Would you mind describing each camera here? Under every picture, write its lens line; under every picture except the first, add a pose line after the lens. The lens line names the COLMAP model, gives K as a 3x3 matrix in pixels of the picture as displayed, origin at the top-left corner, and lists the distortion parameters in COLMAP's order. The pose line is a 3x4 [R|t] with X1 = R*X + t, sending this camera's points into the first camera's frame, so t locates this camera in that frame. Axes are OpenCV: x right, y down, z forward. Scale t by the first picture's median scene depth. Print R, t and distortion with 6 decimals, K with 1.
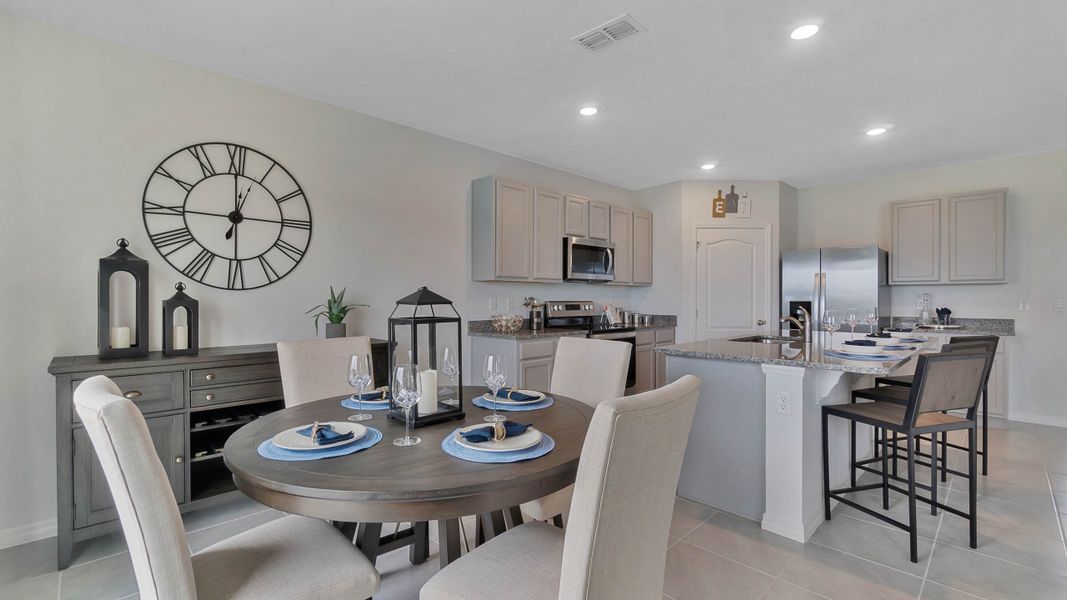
lens RADIAL K [[466.0, 0, 530.4], [0, 466.0, 298.0], [0, 0, 1]] dist [-0.003899, -0.000601]
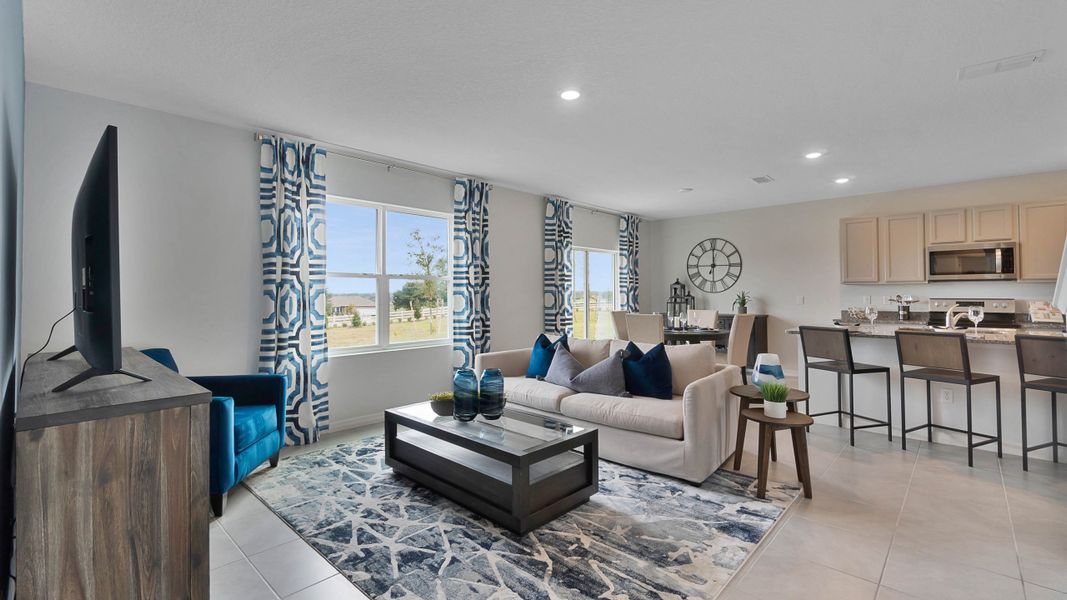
lens RADIAL K [[466.0, 0, 531.2], [0, 466.0, 289.4], [0, 0, 1]] dist [-0.003899, -0.000601]
pose [[0.040634, -0.008481, -0.999138, 2.007106], [0.003849, 0.999958, -0.008331, -0.018079], [0.999167, -0.003507, 0.040665, -0.159905]]
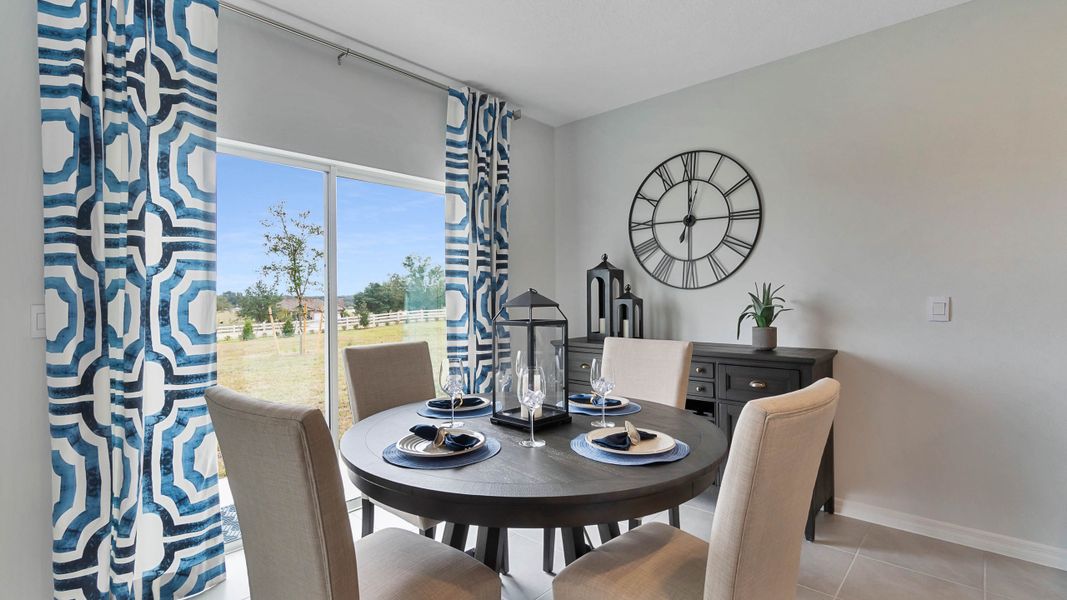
lens RADIAL K [[505.3, 0, 533.6], [0, 505.3, 299.3], [0, 0, 1]] dist [-0.002397, -0.000957]
pose [[0.063533, 0.007316, -0.997953, 0.494424], [0.006843, 0.999946, 0.007766, -0.005303], [0.997956, -0.007322, 0.063480, 0.569545]]
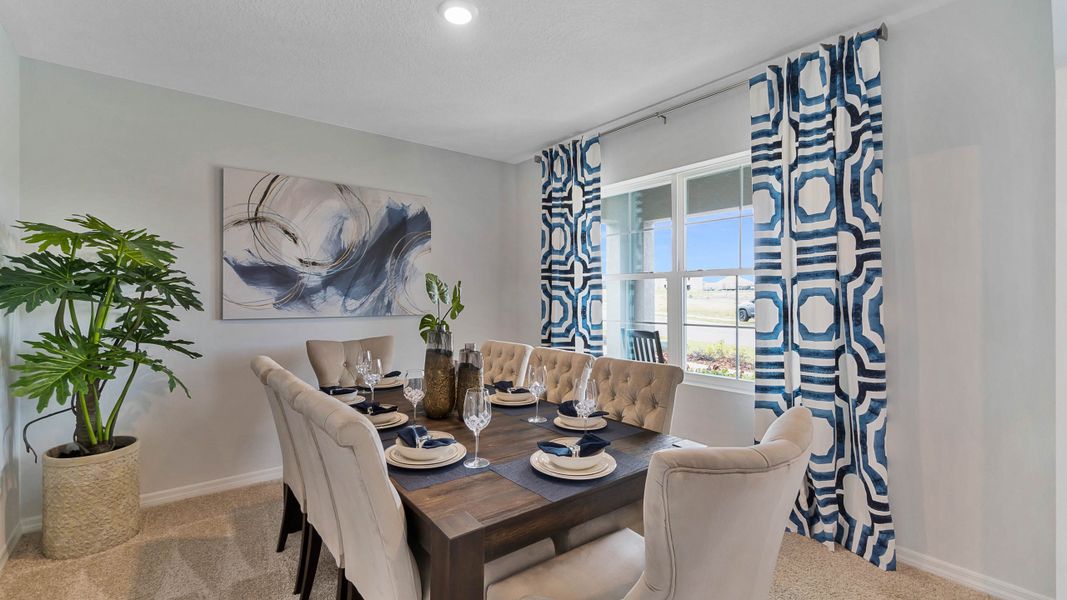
lens RADIAL K [[466.0, 0, 535.5], [0, 466.0, 287.0], [0, 0, 1]] dist [-0.003899, -0.000601]
pose [[-0.992426, 0.019887, 0.121220, -0.290328], [0.018074, 0.999708, -0.016034, -0.036989], [-0.121503, -0.013722, -0.992496, 1.400963]]
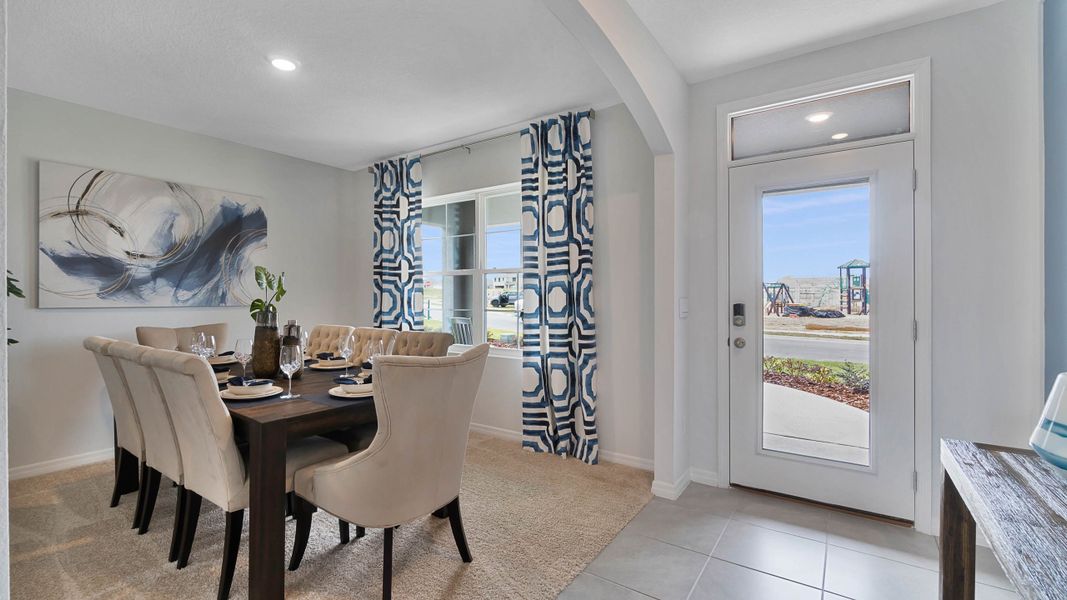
lens RADIAL K [[466.0, 0, 534.6], [0, 466.0, 293.1], [0, 0, 1]] dist [-0.003899, -0.000601]
pose [[-0.987224, 0.015077, -0.158625, -0.433749], [0.014820, 0.999886, 0.002804, -0.013644], [0.158649, 0.000418, -0.987335, 1.700889]]
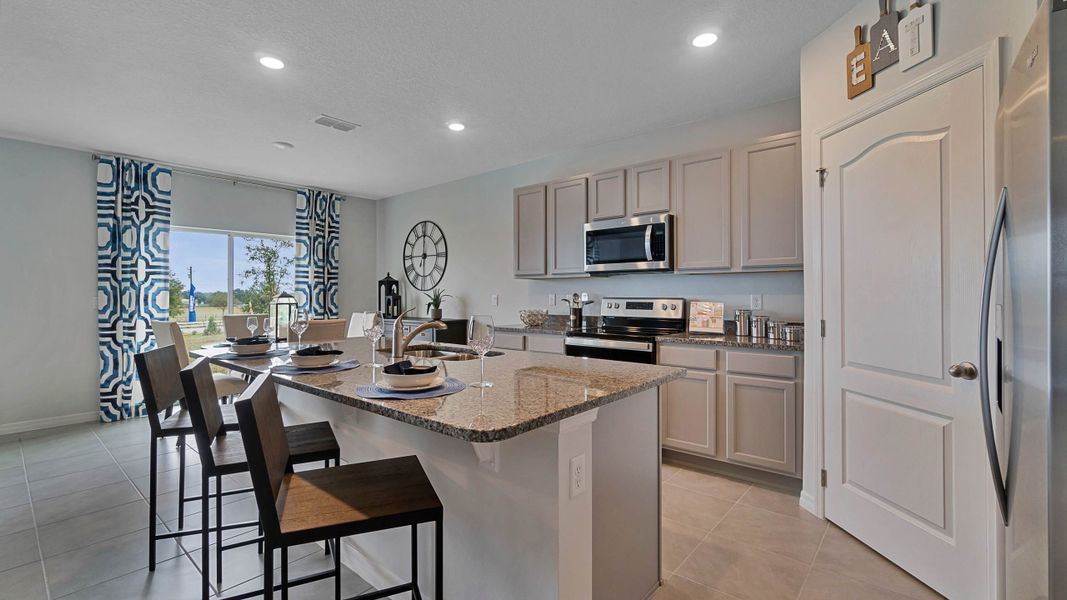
lens RADIAL K [[466.0, 0, 535.9], [0, 466.0, 292.4], [0, 0, 1]] dist [-0.003899, -0.000601]
pose [[0.089992, -0.004433, -0.995933, 1.495141], [0.002709, 0.999987, -0.004207, -0.000380], [0.995939, -0.002320, 0.090003, 1.310086]]
